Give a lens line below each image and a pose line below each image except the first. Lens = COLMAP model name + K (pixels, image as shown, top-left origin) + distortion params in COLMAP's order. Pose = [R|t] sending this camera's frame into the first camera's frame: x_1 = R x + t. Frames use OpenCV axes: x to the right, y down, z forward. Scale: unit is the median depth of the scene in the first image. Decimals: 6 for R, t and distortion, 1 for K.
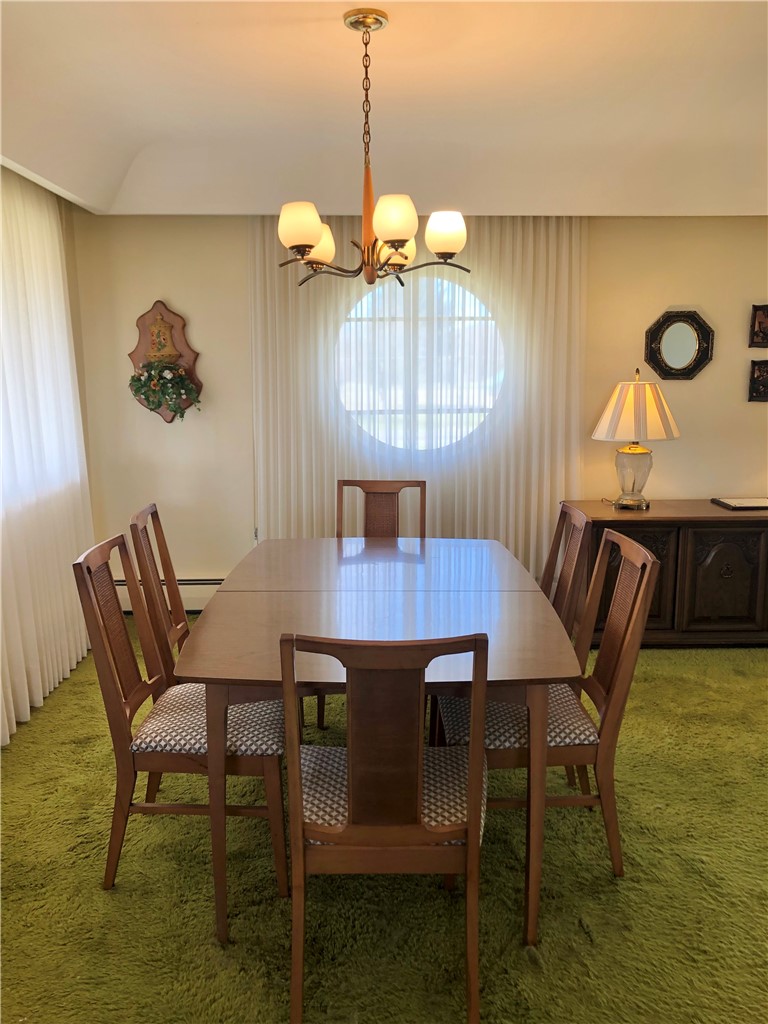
lens RADIAL K [[835.2, 0, 391.8], [0, 835.2, 506.9], [0, 0, 1]] dist [0.000548, 0.032082]
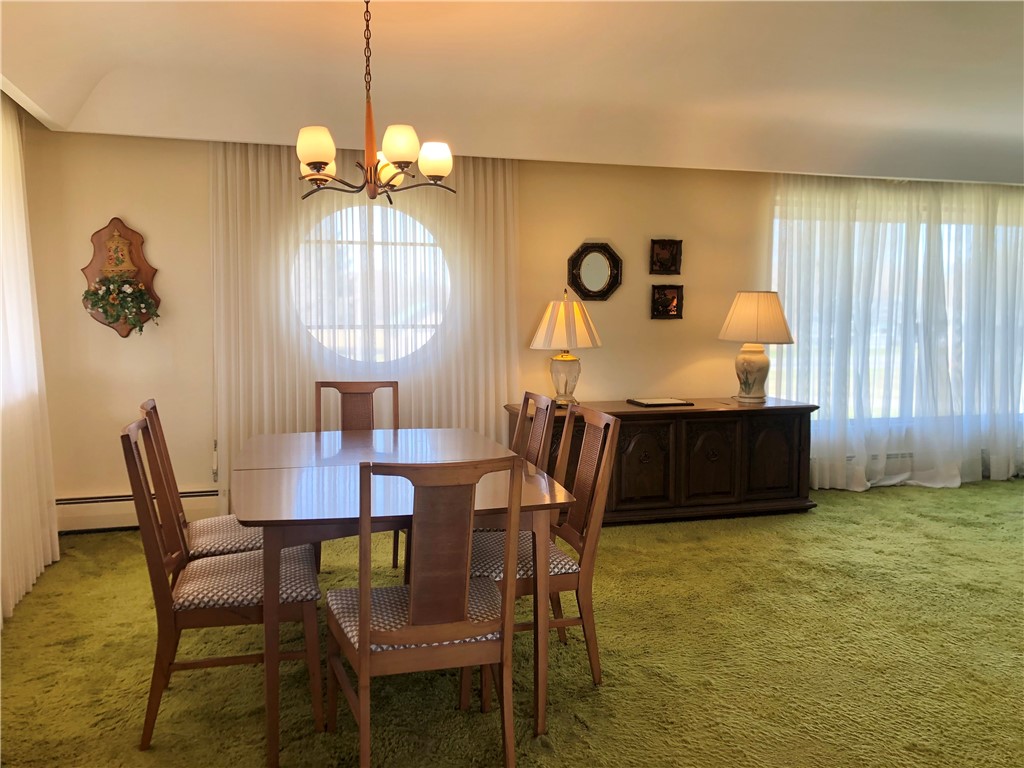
lens RADIAL K [[848.2, 0, 504.4], [0, 848.2, 387.1], [0, 0, 1]] dist [0.030597, -0.017870]
pose [[0.963885, -0.016965, 0.265778, -0.125256], [0.039122, 0.996162, -0.078294, 0.072271], [-0.263429, 0.085864, 0.960850, -0.128994]]
